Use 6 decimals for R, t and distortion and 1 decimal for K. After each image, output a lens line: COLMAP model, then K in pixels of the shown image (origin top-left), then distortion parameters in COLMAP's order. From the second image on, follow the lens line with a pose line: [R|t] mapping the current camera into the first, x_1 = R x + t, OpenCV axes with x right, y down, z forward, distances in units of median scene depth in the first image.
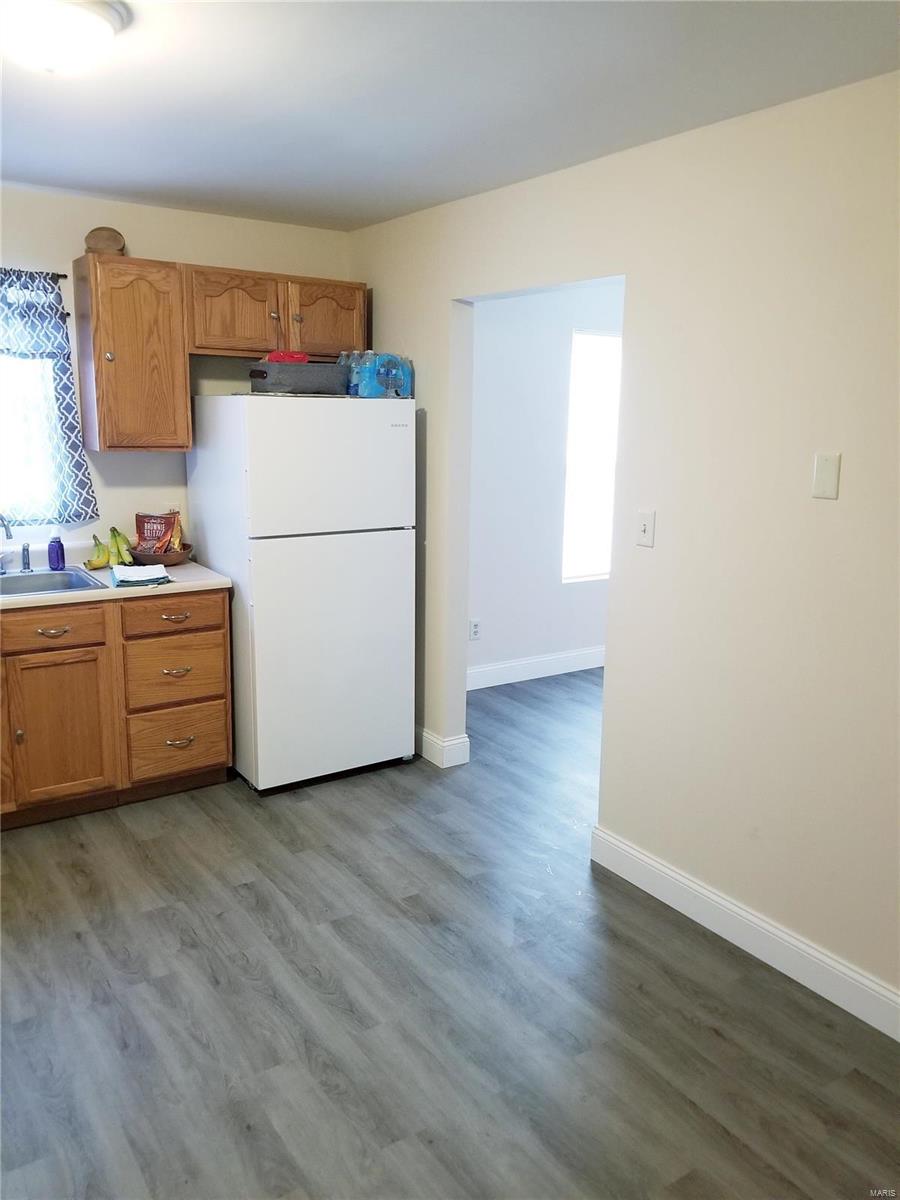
lens RADIAL K [[934.3, 0, 450.0], [0, 934.3, 600.0], [0, 0, 1]] dist [0.064117, -0.111336]
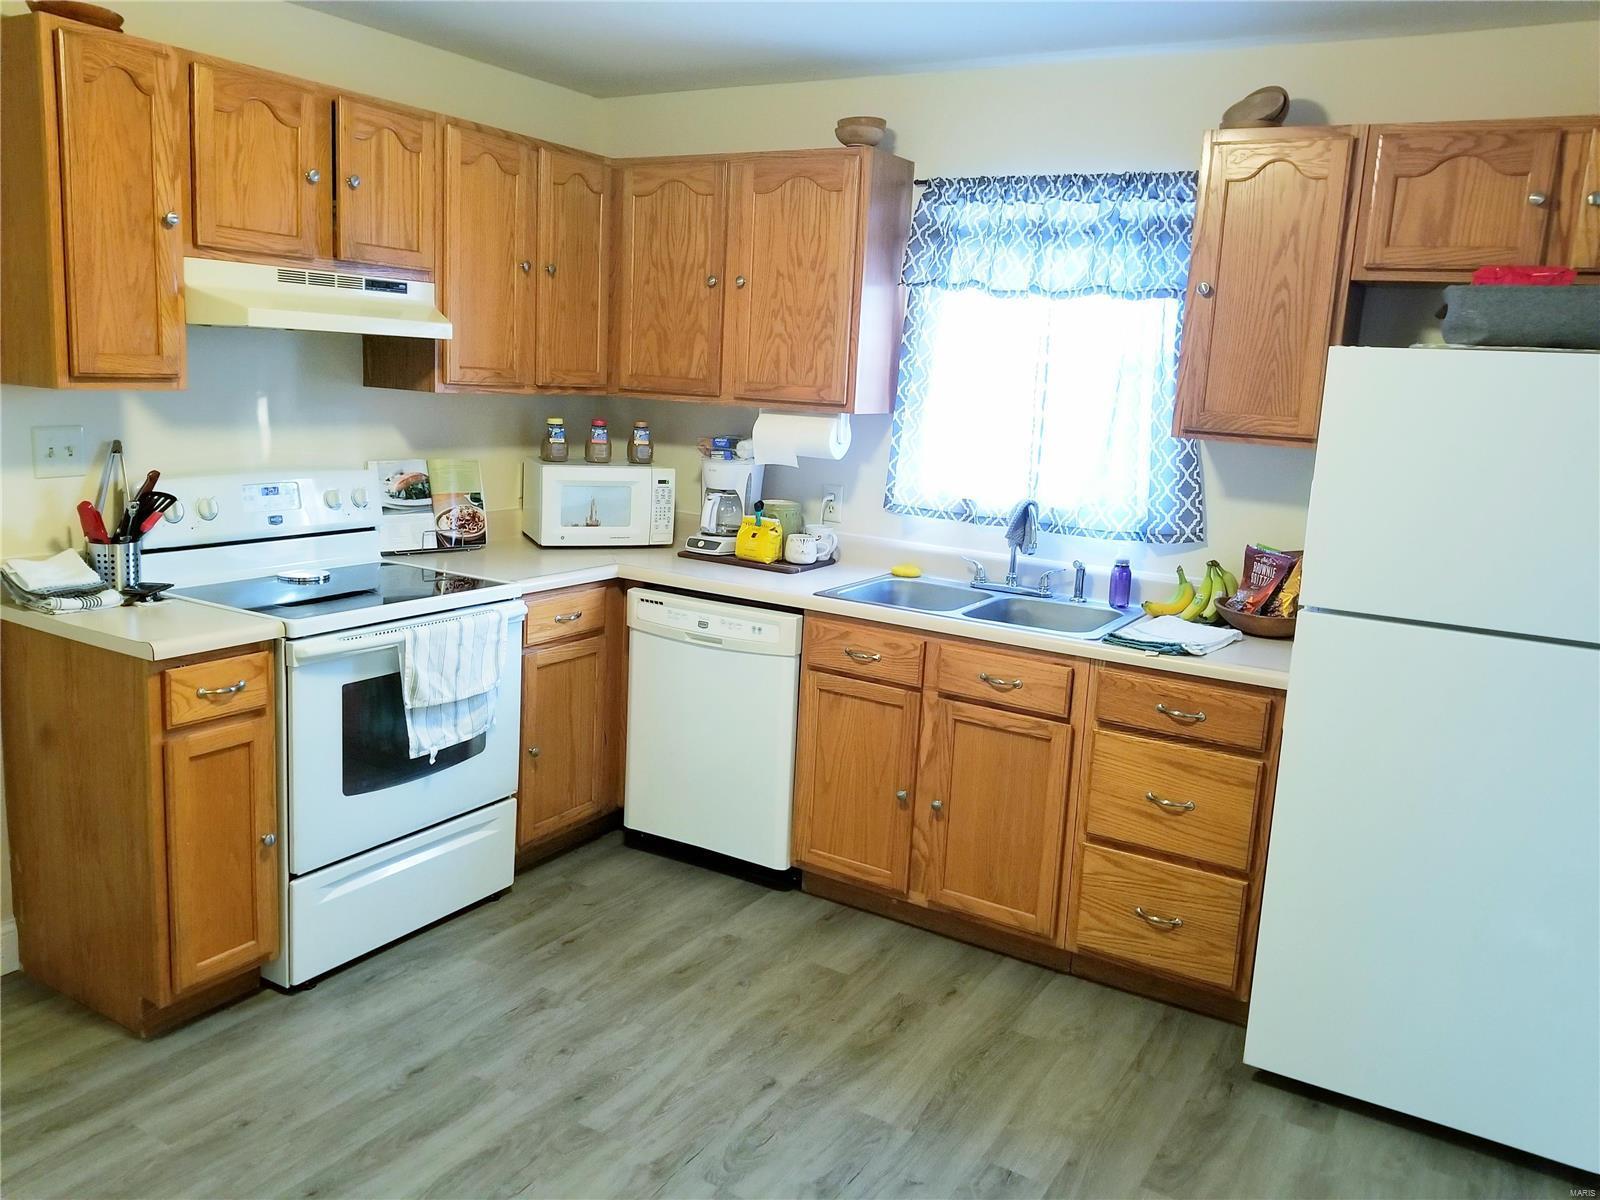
lens RADIAL K [[1245.7, 0, 802.2], [0, 1245.7, 589.0], [0, 0, 1]] dist [0.064117, -0.111336]
pose [[0.419299, 0.166382, -0.892471, 0.301789], [-0.227752, 0.970903, 0.074002, -0.062041], [0.878816, 0.172233, 0.444993, 0.409620]]
